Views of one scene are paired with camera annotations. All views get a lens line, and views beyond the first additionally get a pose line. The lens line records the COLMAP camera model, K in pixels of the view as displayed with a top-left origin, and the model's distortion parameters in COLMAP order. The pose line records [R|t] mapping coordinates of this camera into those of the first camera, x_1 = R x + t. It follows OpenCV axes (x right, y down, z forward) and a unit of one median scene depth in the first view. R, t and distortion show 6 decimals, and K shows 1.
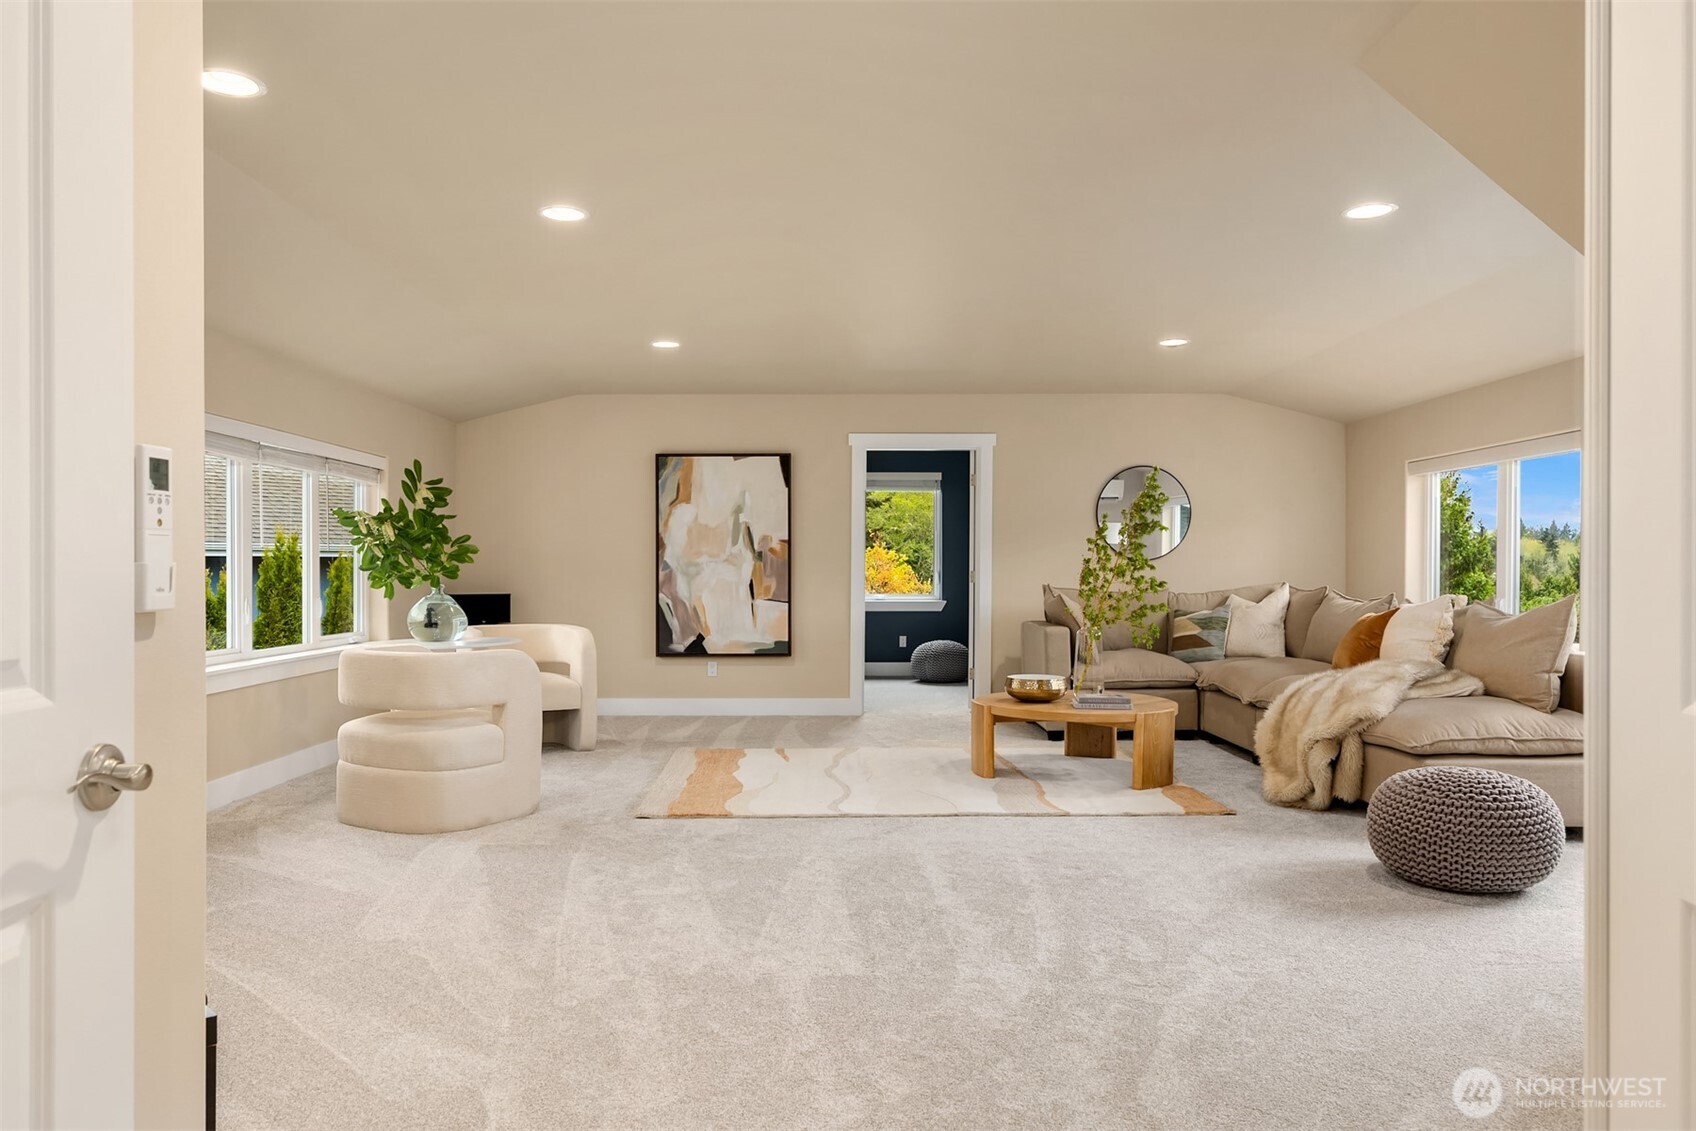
lens RADIAL K [[1159.9, 0, 848.0], [0, 1159.9, 565.5], [0, 0, 1]] dist [0.001933, 0.000468]
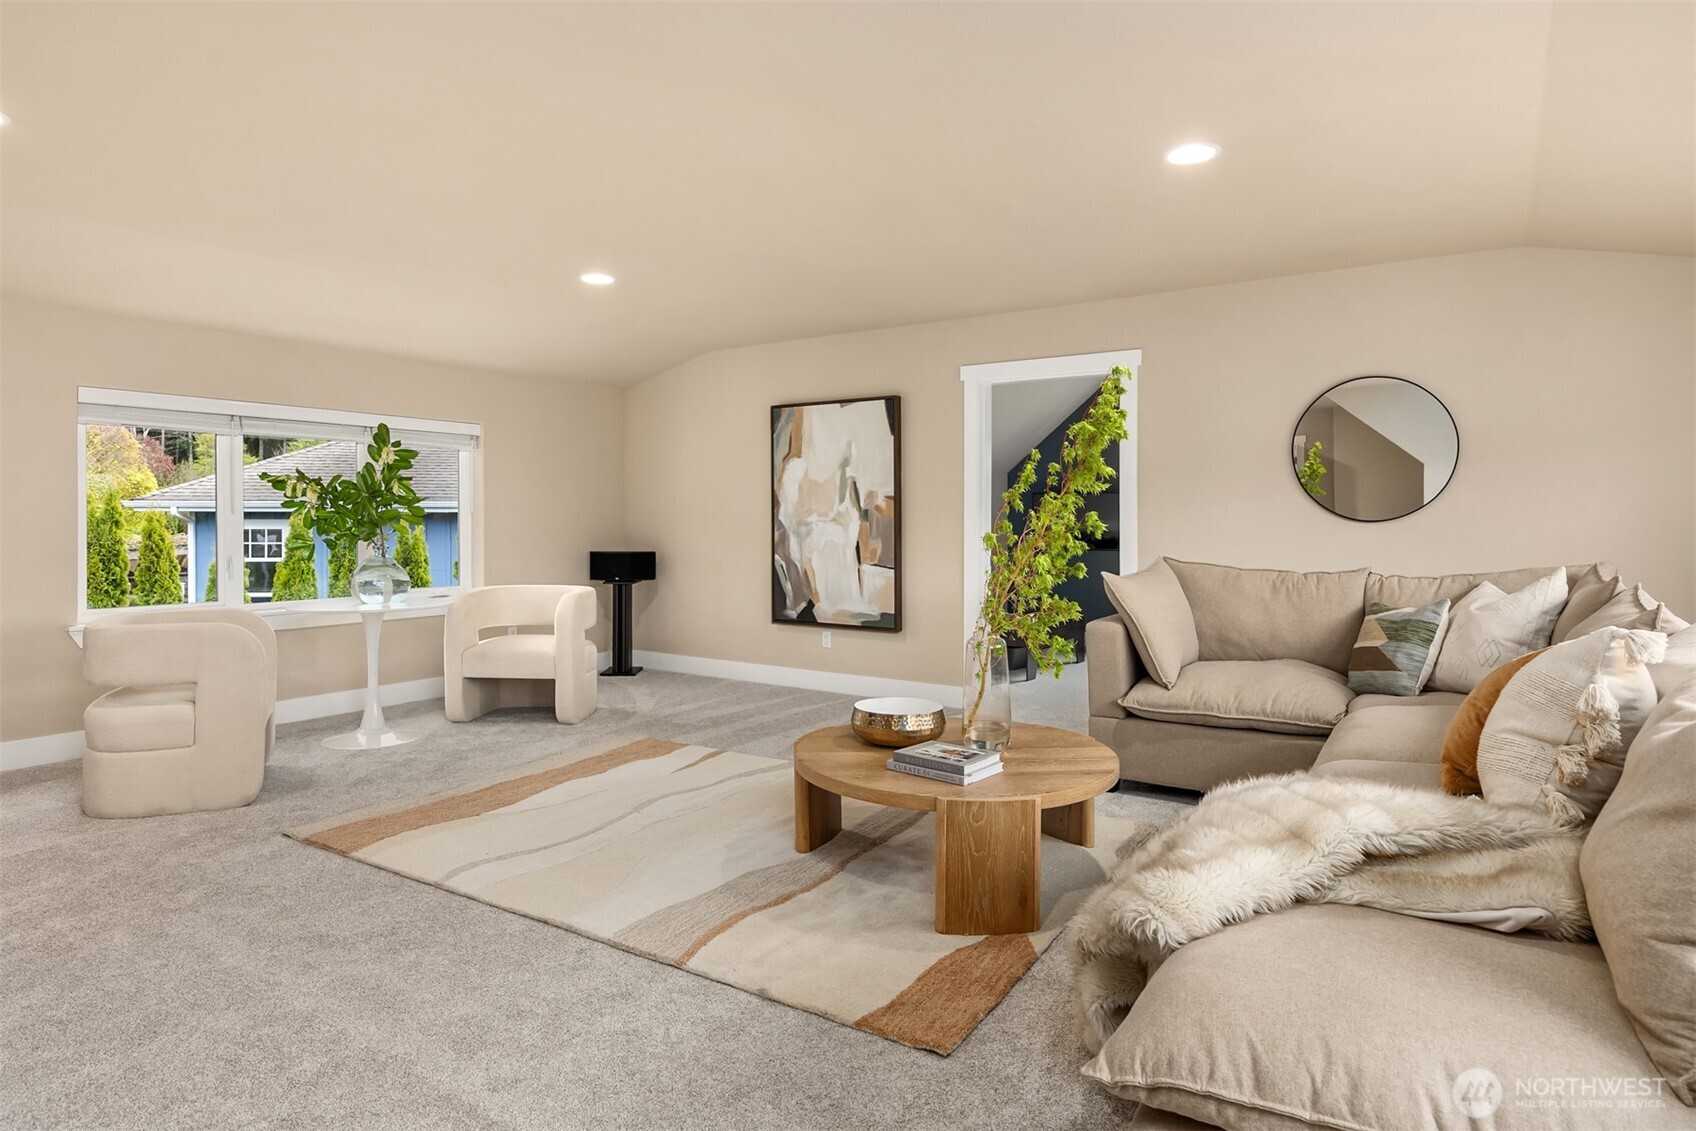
lens RADIAL K [[952.9, 0, 855.5], [0, 952.9, 527.0], [0, 0, 1]] dist [0.005043, 0.000206]
pose [[0.819808, 0.008042, -0.572583, 0.331334], [-0.001440, 0.999927, 0.011982, -0.007611], [0.572637, -0.008998, 0.819760, 0.405470]]
